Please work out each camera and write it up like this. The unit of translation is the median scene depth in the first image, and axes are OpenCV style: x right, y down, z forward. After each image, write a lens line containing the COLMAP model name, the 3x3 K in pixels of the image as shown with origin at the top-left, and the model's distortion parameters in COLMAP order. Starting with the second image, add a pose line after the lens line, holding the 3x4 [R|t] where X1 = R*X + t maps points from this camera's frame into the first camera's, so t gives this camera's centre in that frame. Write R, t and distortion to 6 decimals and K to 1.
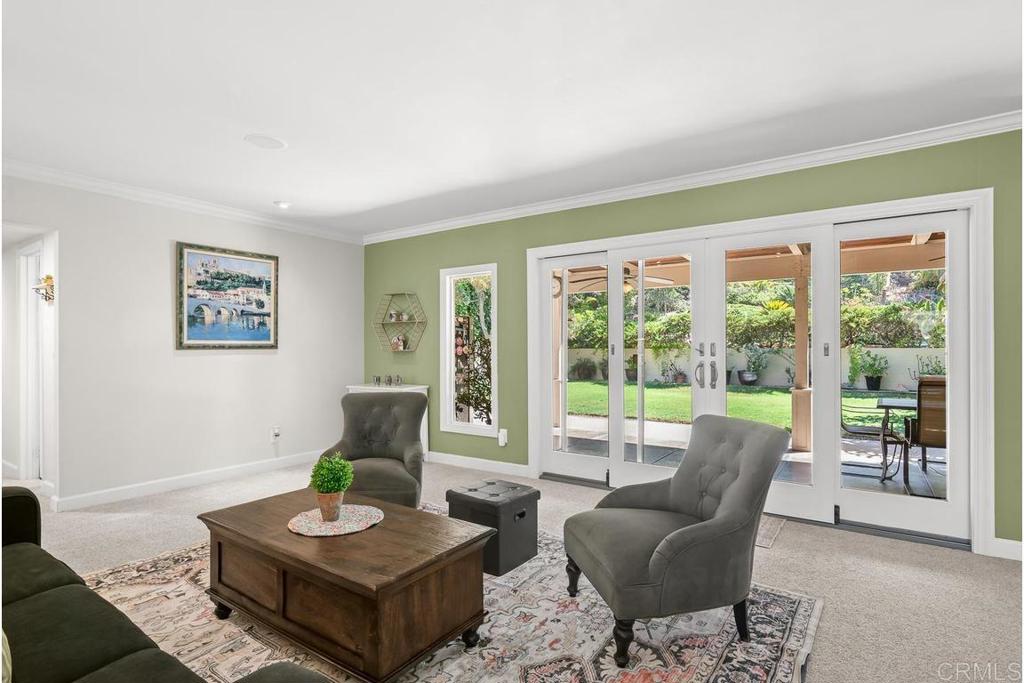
lens RADIAL K [[513.4, 0, 510.2], [0, 513.4, 344.4], [0, 0, 1]] dist [0.000756, -0.000163]
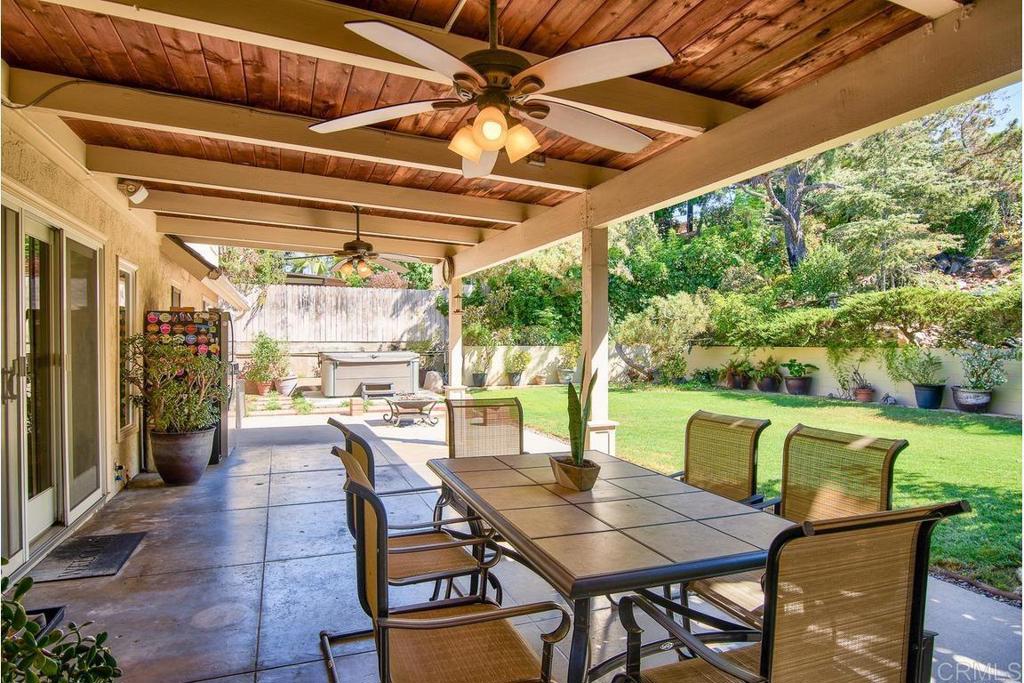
lens RADIAL K [[571.9, 0, 522.7], [0, 571.9, 339.8], [0, 0, 1]] dist [0.000215, -0.000159]
pose [[0.843089, 0.001023, -0.537773, 1.184461], [-0.000906, 0.999999, 0.000482, -0.007082], [0.537773, 0.000081, 0.843090, 0.532704]]
